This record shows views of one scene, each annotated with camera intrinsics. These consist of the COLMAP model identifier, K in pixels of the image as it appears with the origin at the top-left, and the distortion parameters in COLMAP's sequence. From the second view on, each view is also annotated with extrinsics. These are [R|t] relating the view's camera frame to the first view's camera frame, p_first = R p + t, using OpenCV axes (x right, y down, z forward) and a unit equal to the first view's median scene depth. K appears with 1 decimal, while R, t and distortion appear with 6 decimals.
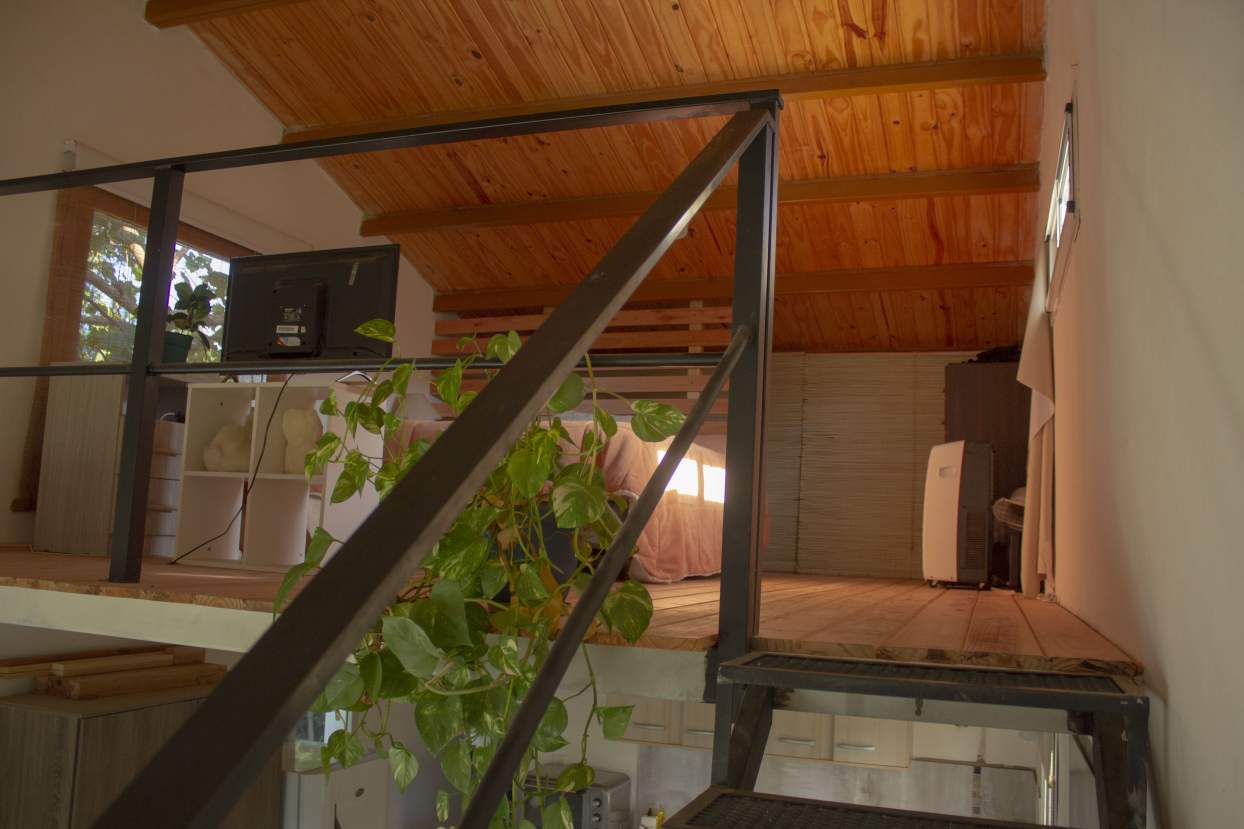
lens RADIAL K [[1036.0, 0, 622.0], [0, 1036.0, 414.5], [0, 0, 1]] dist [-0.164922, 0.141797]
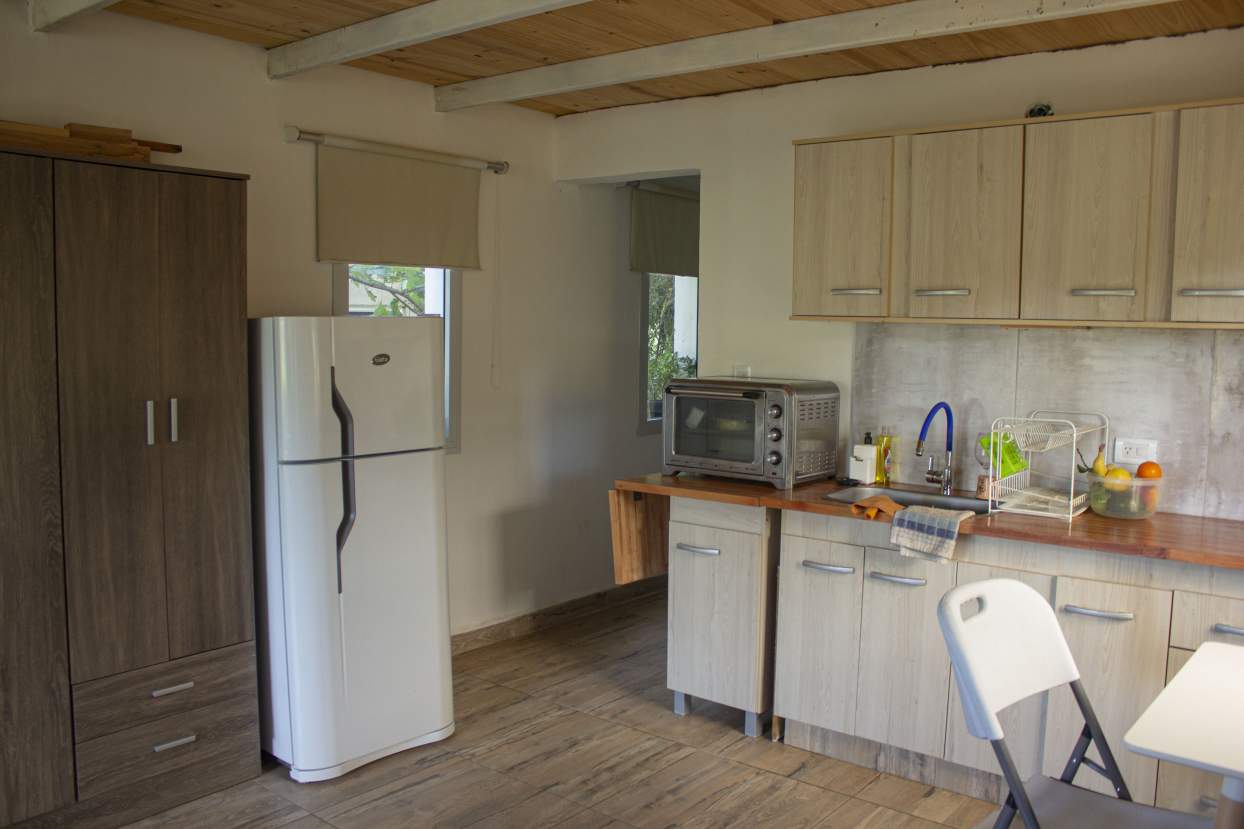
lens RADIAL K [[1036.0, 0, 622.0], [0, 1036.0, 414.5], [0, 0, 1]] dist [-0.164922, 0.141797]
pose [[0.946434, -0.001226, -0.322896, 0.093294], [0.063399, 0.981234, 0.182102, 0.256480], [0.316613, -0.192819, 0.928750, 0.357029]]
